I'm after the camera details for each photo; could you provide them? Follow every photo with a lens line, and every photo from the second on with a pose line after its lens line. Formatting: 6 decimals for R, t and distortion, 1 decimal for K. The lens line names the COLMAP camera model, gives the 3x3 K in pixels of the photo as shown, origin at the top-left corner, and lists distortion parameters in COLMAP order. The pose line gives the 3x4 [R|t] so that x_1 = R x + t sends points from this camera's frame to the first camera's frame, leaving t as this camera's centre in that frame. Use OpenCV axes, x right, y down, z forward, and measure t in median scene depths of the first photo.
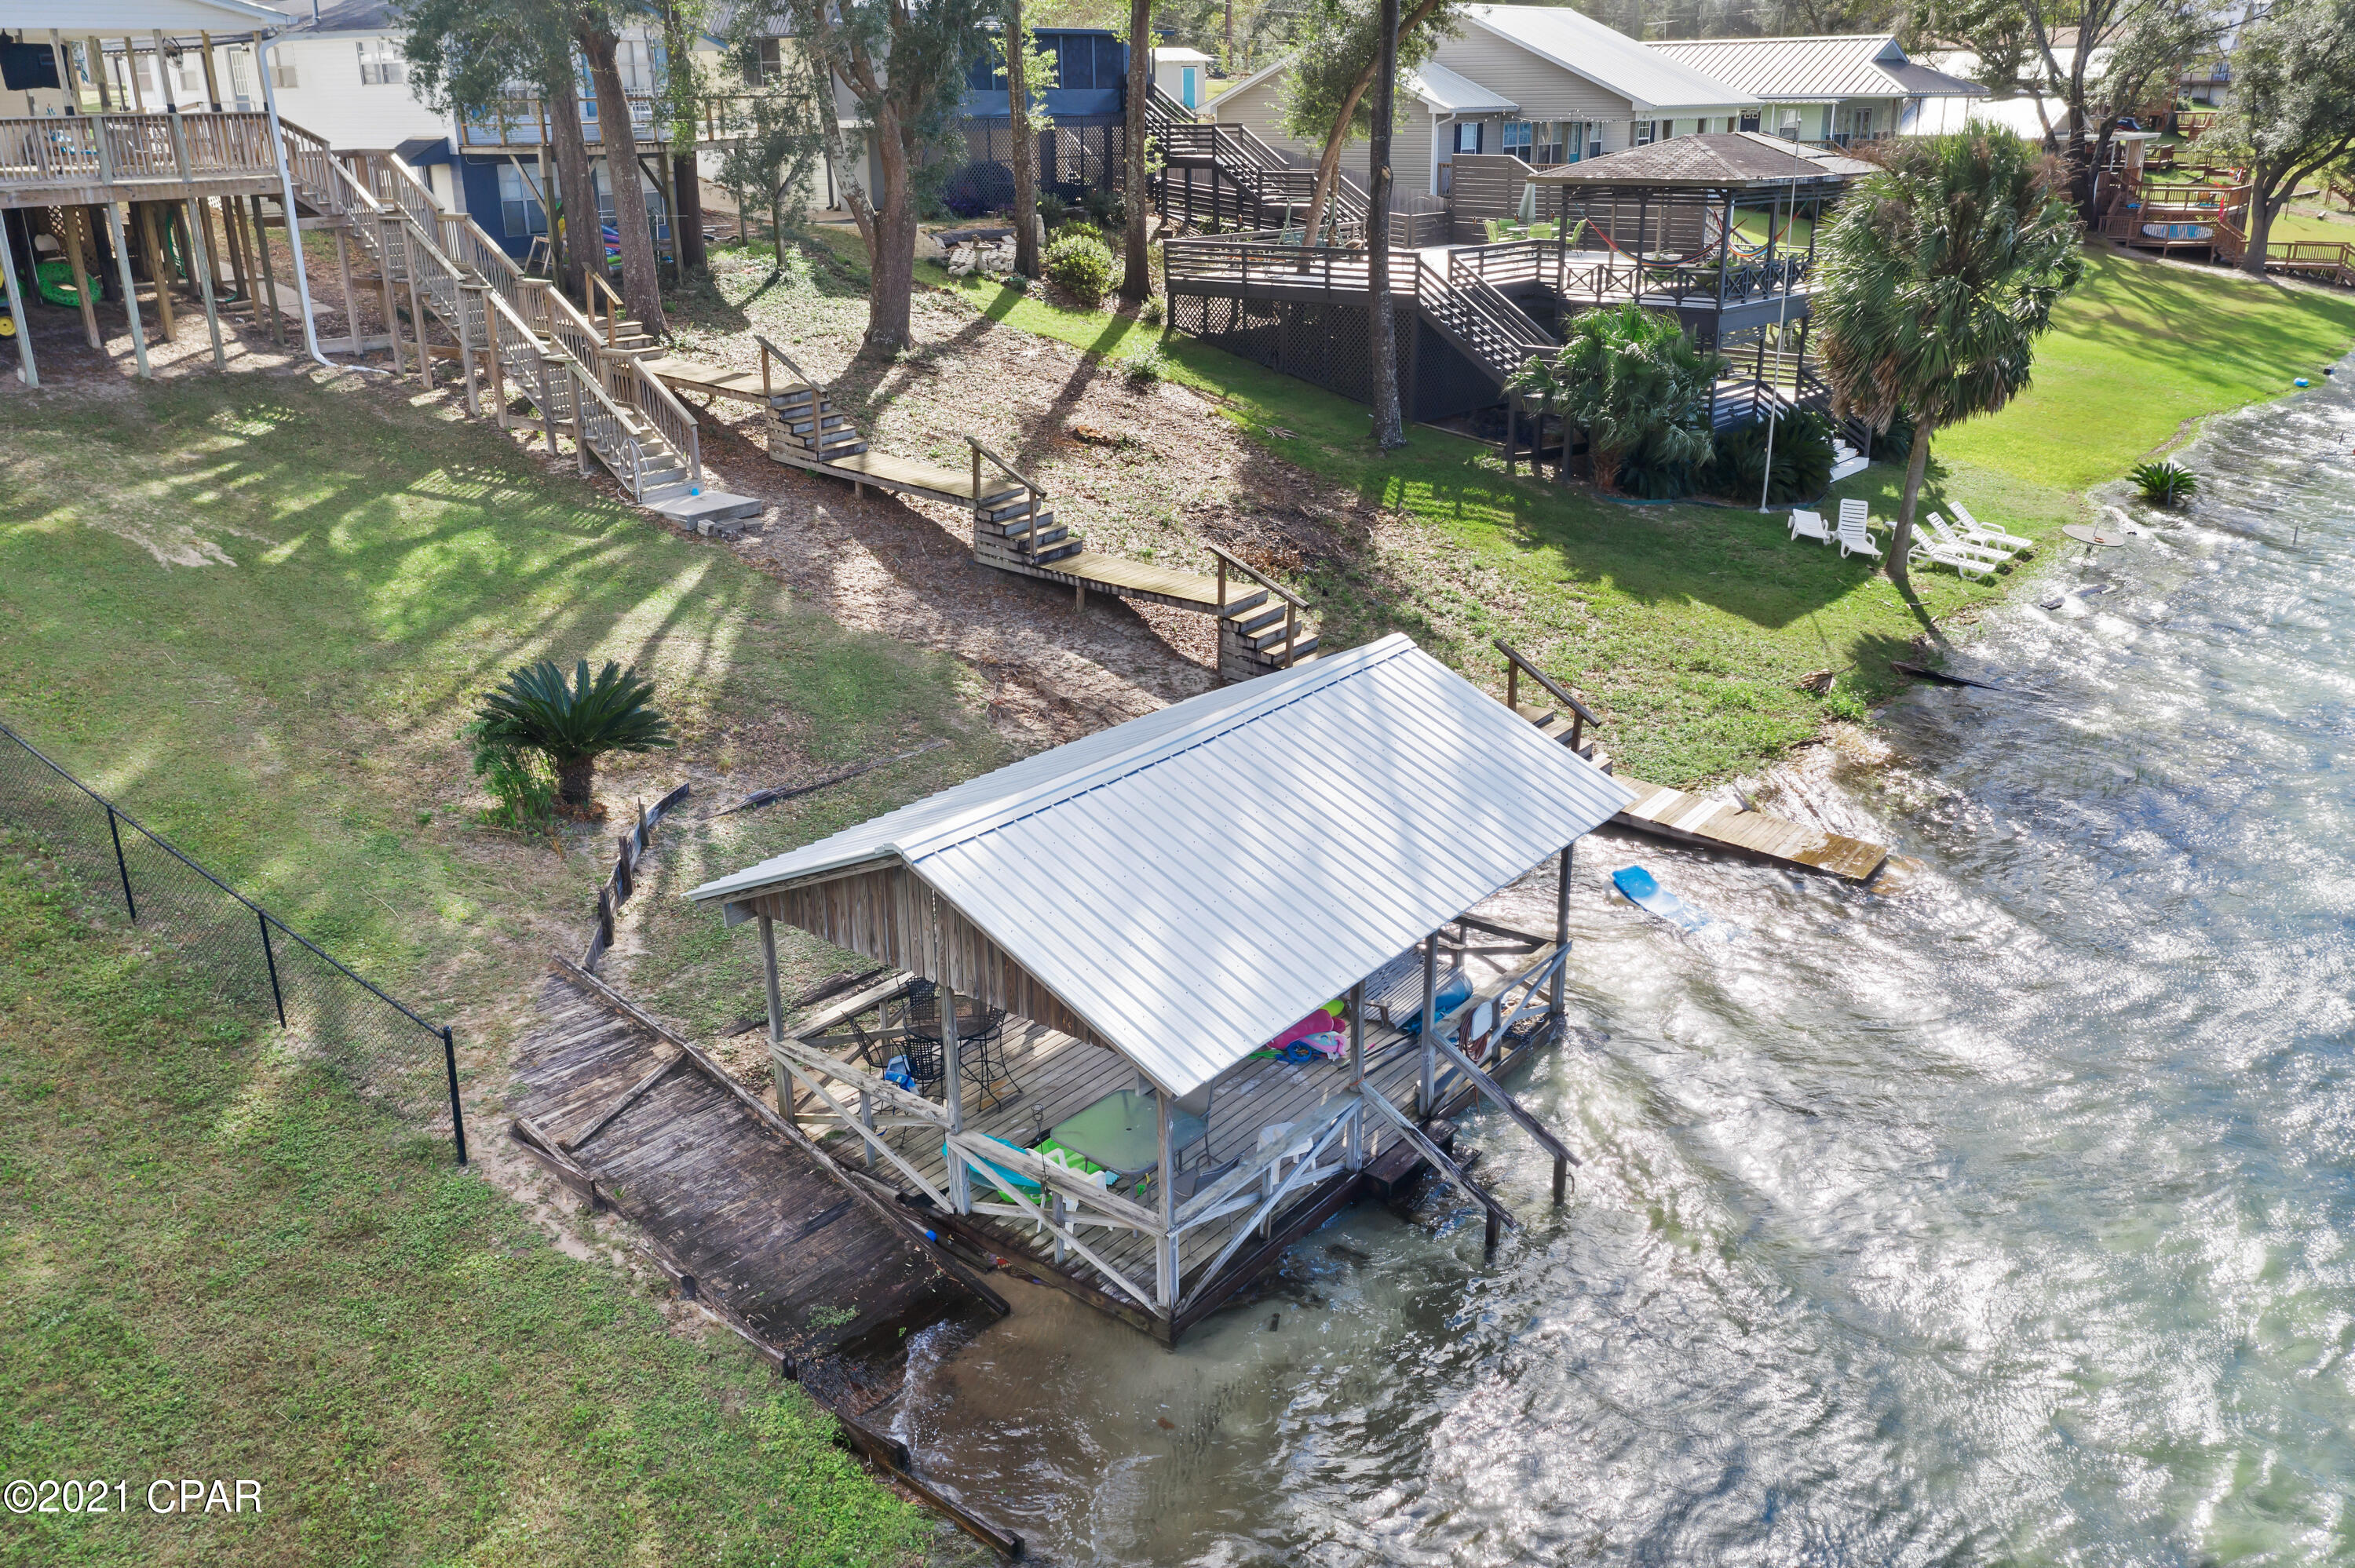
lens RADIAL K [[1927.1, 0, 1170.5], [0, 1927.1, 794.1], [0, 0, 1]] dist [0.007912, -0.014948]
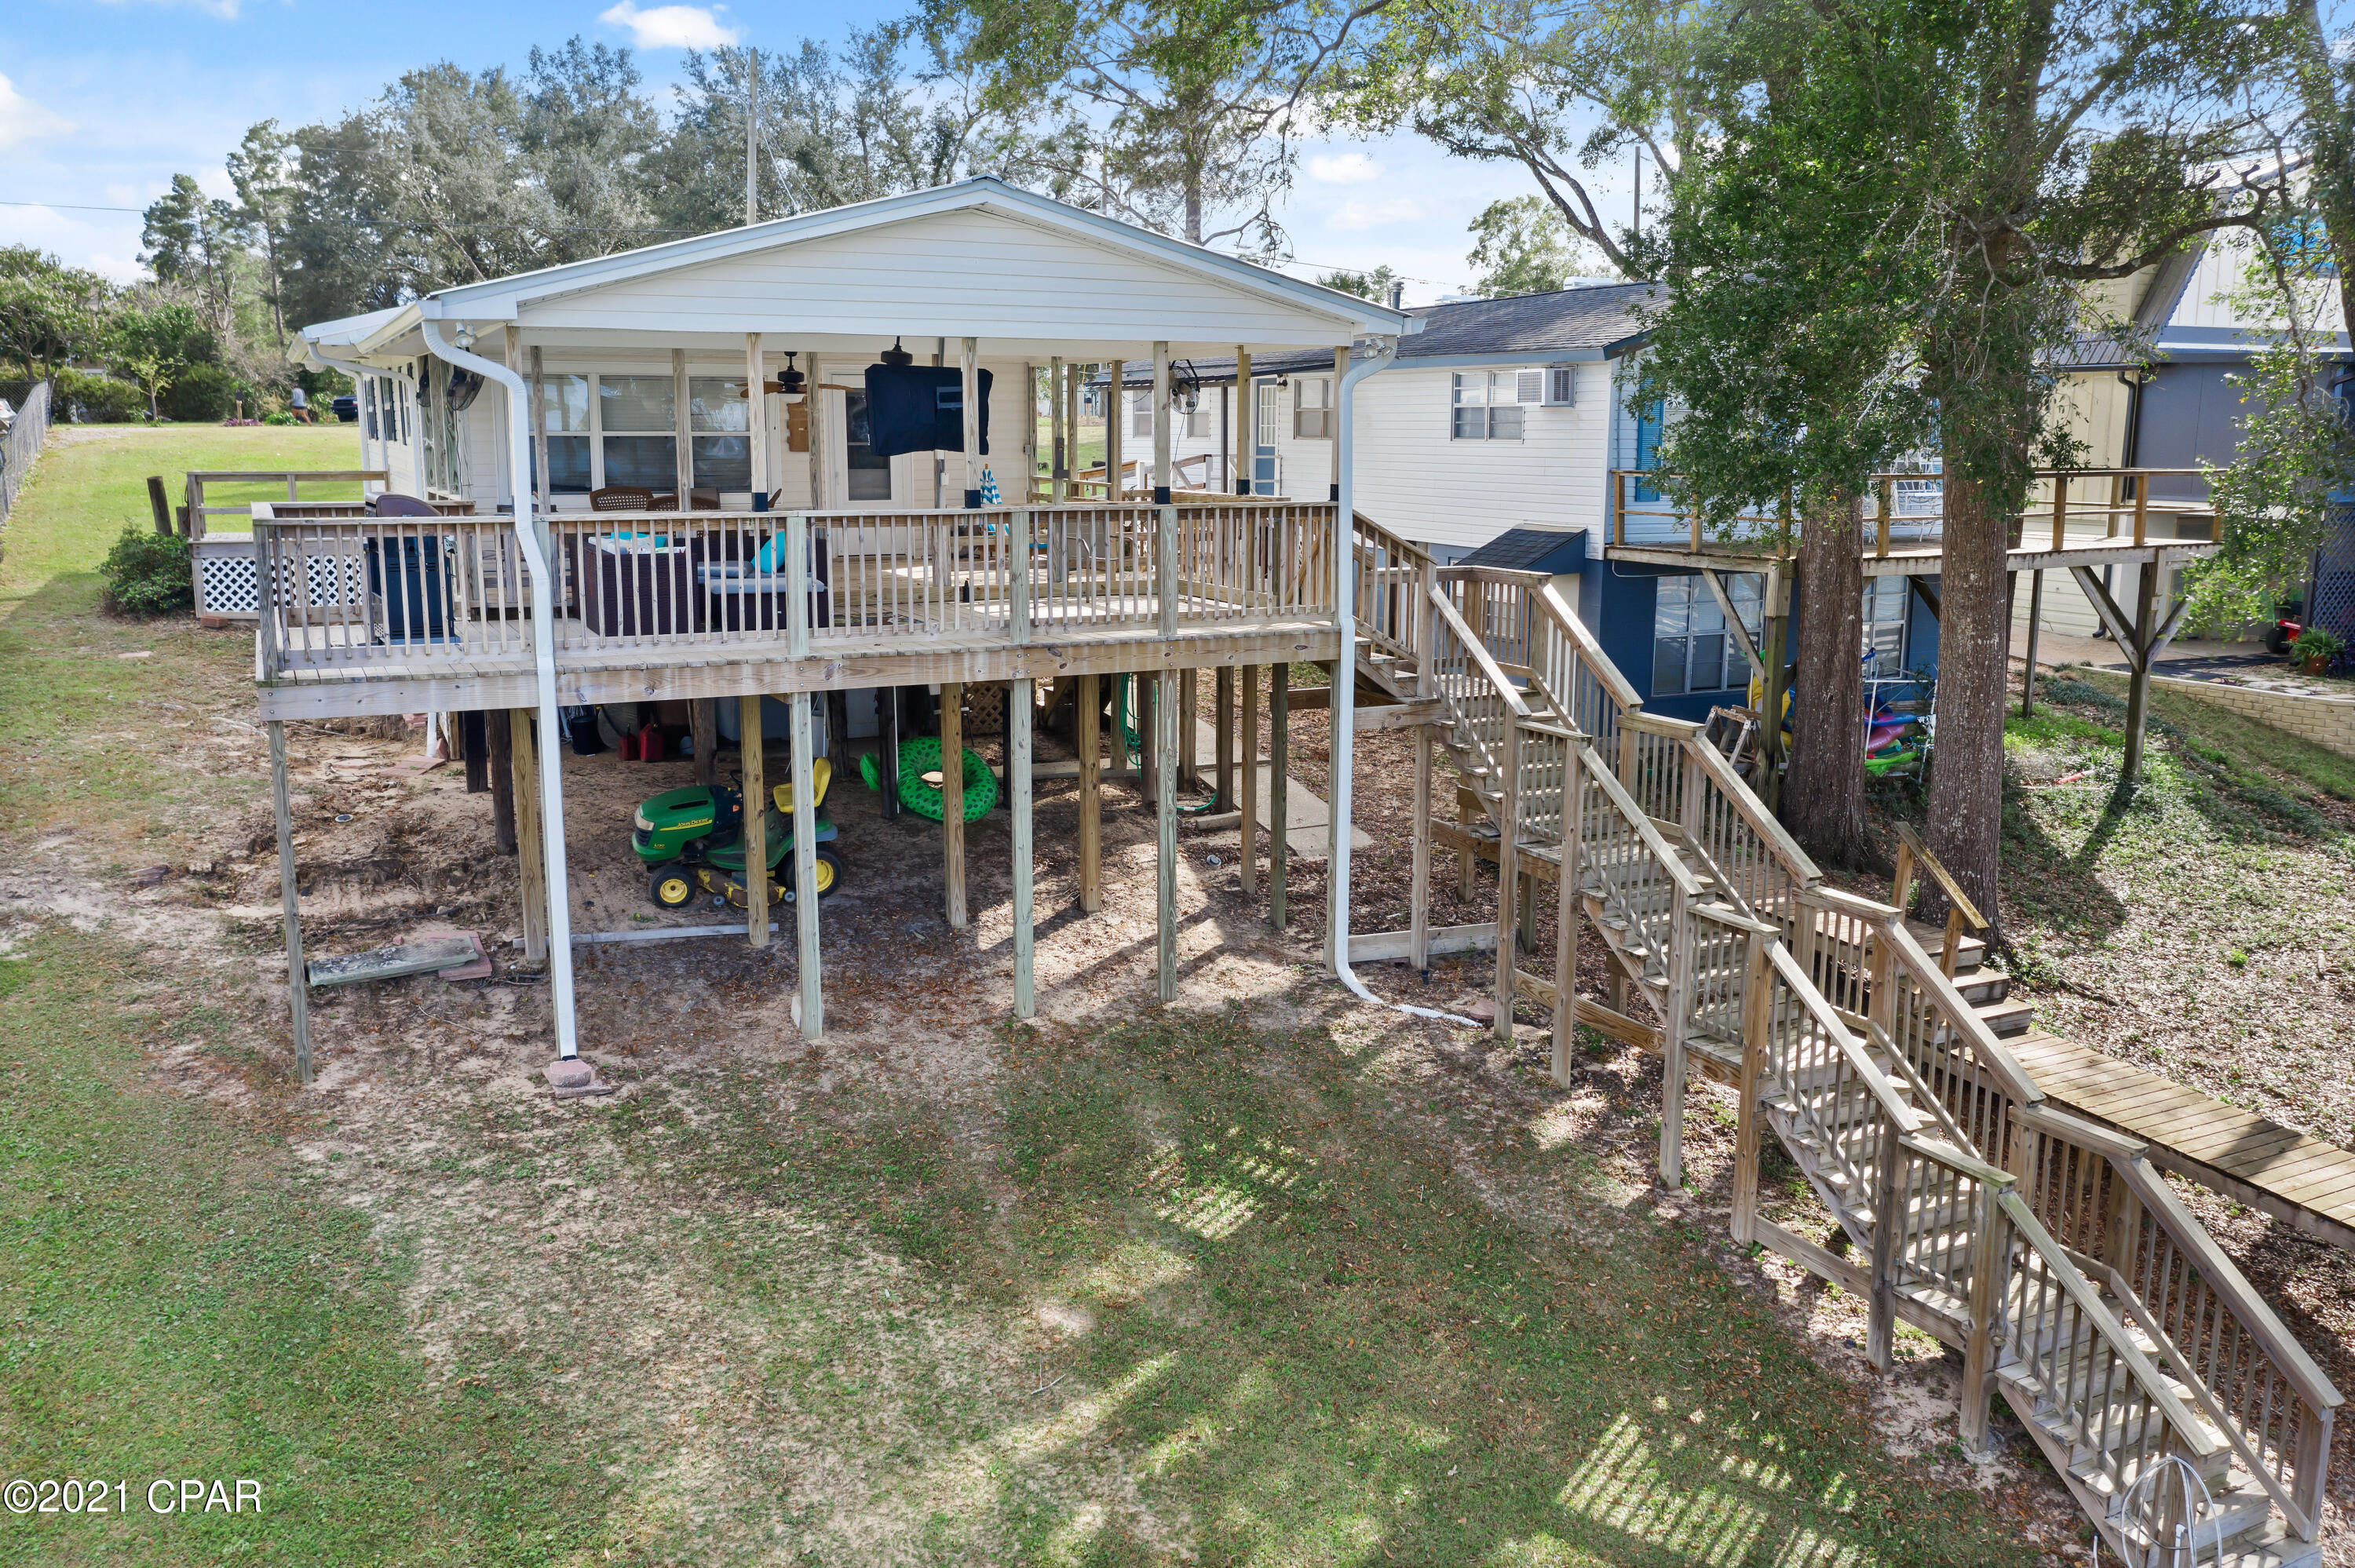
lens RADIAL K [[1927.1, 0, 1177.6], [0, 1927.1, 775.2], [0, 0, 1]] dist [0.007912, -0.014948]
pose [[0.899488, 0.096290, -0.426204, -0.275576], [-0.166580, 0.977319, -0.130761, -0.205419], [0.403946, 0.188615, 0.895127, 0.531178]]
